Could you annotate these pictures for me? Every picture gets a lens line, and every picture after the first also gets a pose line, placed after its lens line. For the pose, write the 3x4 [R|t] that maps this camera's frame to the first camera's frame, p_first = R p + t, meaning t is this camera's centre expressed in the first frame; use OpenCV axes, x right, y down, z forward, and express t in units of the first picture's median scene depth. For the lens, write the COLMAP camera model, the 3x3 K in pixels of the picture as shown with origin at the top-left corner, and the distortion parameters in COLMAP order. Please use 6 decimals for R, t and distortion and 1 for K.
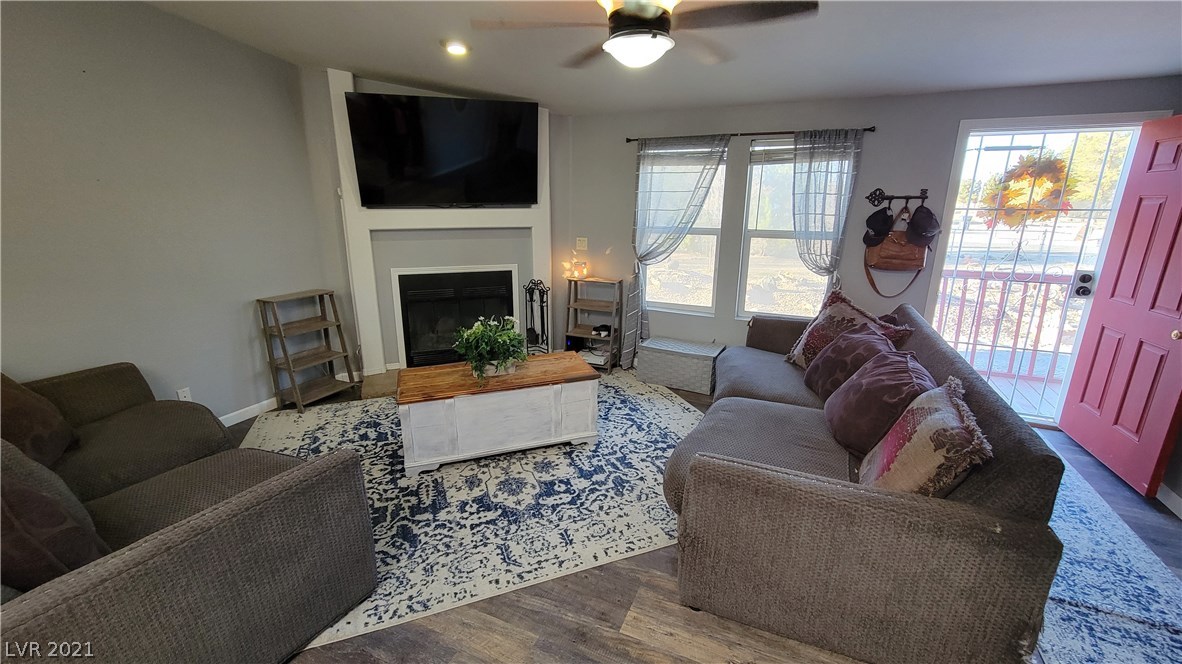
lens RADIAL K [[484.7, 0, 594.3], [0, 484.7, 330.9], [0, 0, 1]] dist [-0.001785, -0.000220]
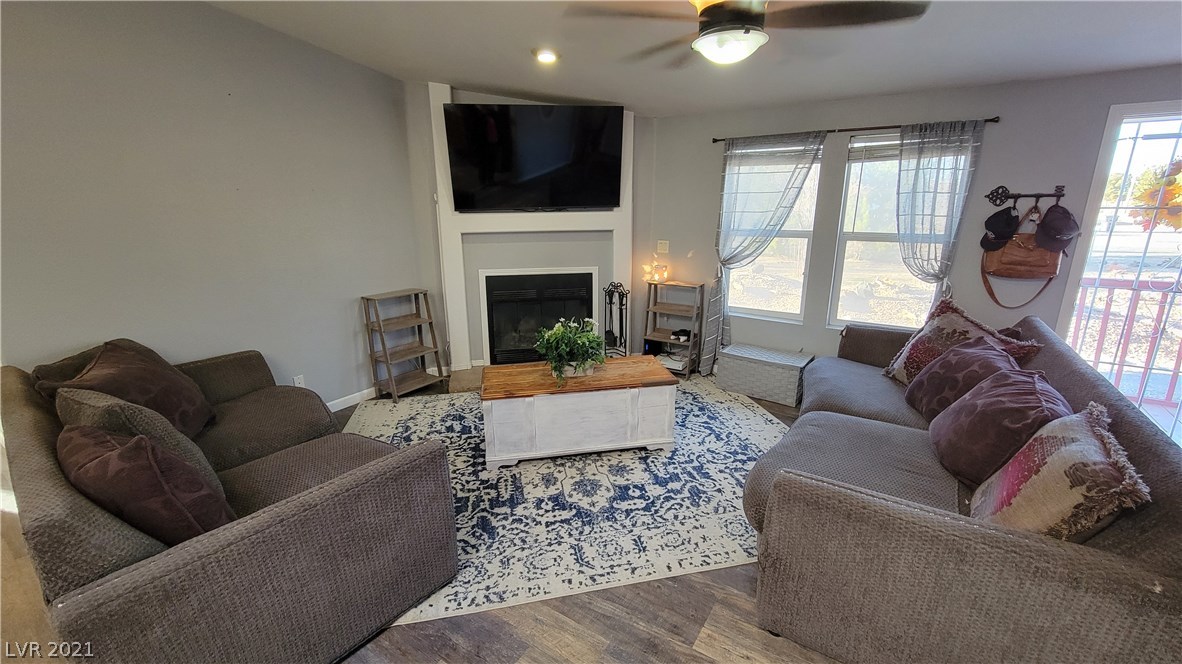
lens RADIAL K [[484.7, 0, 594.3], [0, 484.7, 330.9], [0, 0, 1]] dist [-0.001785, -0.000220]
pose [[0.986945, 0.030350, -0.158175, -0.004377], [-0.031209, 0.999509, -0.002946, -0.001550], [0.158008, 0.007844, 0.987407, 0.005393]]
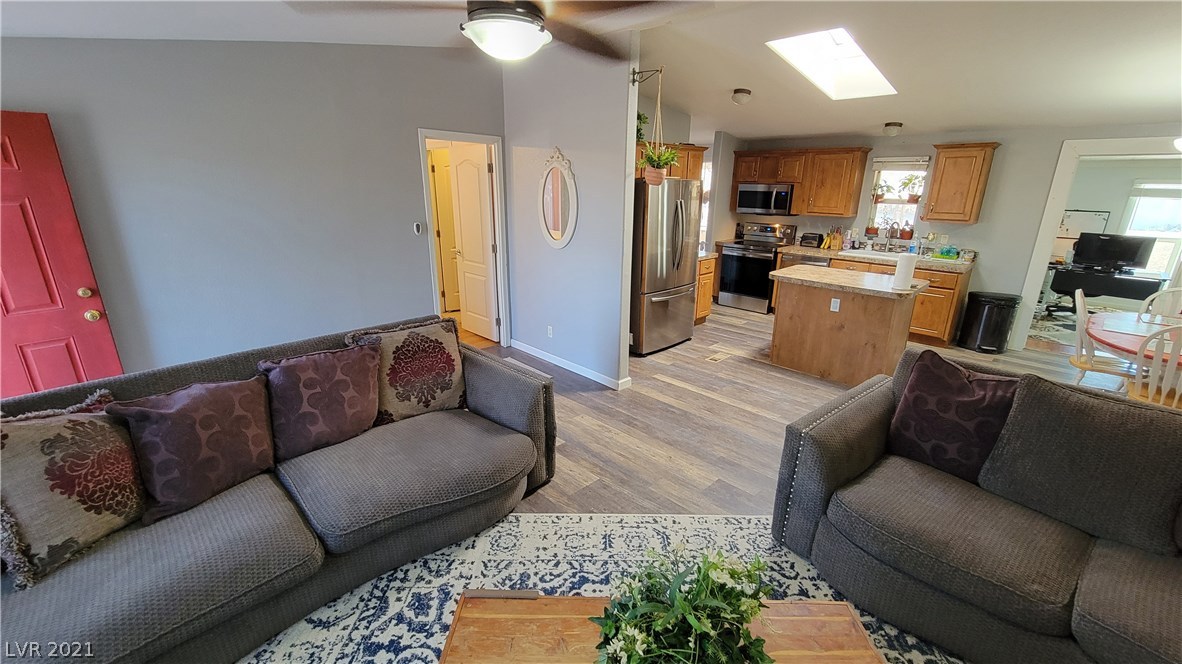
lens RADIAL K [[484.7, 0, 594.3], [0, 484.7, 330.9], [0, 0, 1]] dist [-0.001785, -0.000220]
pose [[-0.934229, -0.123013, 0.334790, -0.242037], [0.076223, 0.848103, 0.524320, -0.377080], [-0.348434, 0.515354, -0.782946, 1.187935]]
